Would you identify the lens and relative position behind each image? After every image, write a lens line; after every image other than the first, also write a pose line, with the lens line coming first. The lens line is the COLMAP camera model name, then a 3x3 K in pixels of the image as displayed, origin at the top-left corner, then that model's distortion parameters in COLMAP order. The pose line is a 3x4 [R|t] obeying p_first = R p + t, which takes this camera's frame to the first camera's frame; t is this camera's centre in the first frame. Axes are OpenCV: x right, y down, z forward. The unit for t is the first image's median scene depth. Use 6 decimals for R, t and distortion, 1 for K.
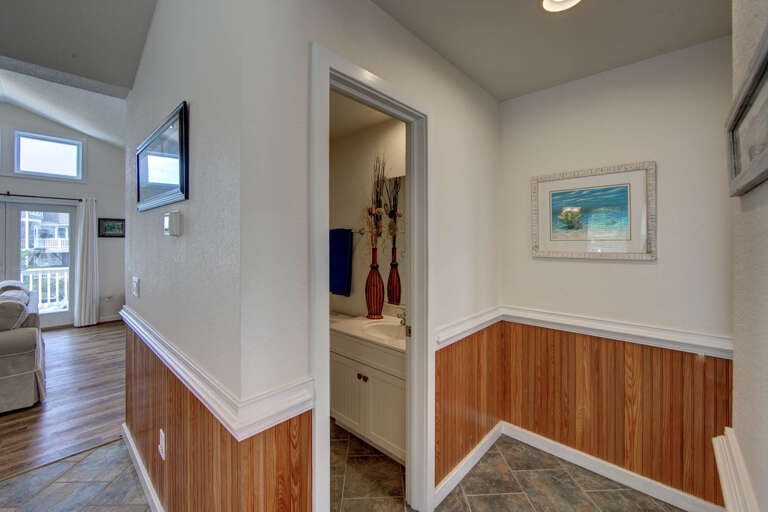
lens RADIAL K [[312.1, 0, 384.0], [0, 312.1, 237.3], [0, 0, 1]] dist [-0.010865, 0.000147]
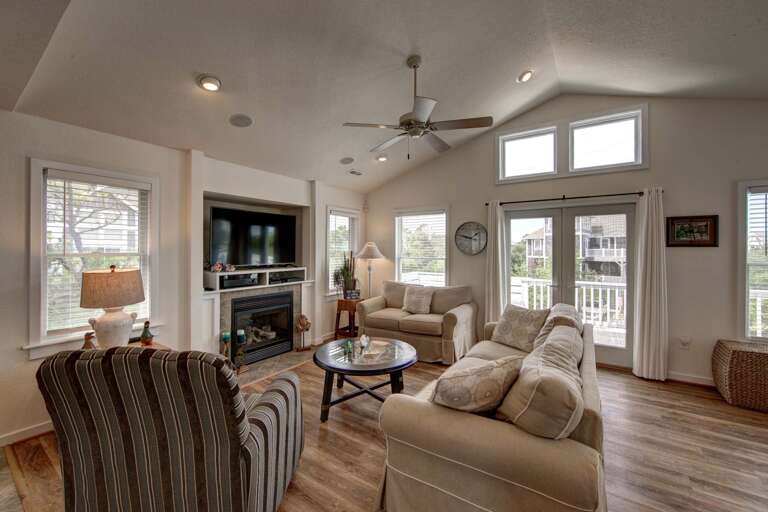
lens RADIAL K [[313.2, 0, 384.7], [0, 313.2, 248.7], [0, 0, 1]] dist [-0.012347, -0.000013]
pose [[0.150780, 0.000293, -0.988567, -0.373175], [0.002575, 0.999996, 0.000689, 0.002016], [0.988564, -0.002649, 0.150779, 0.319107]]
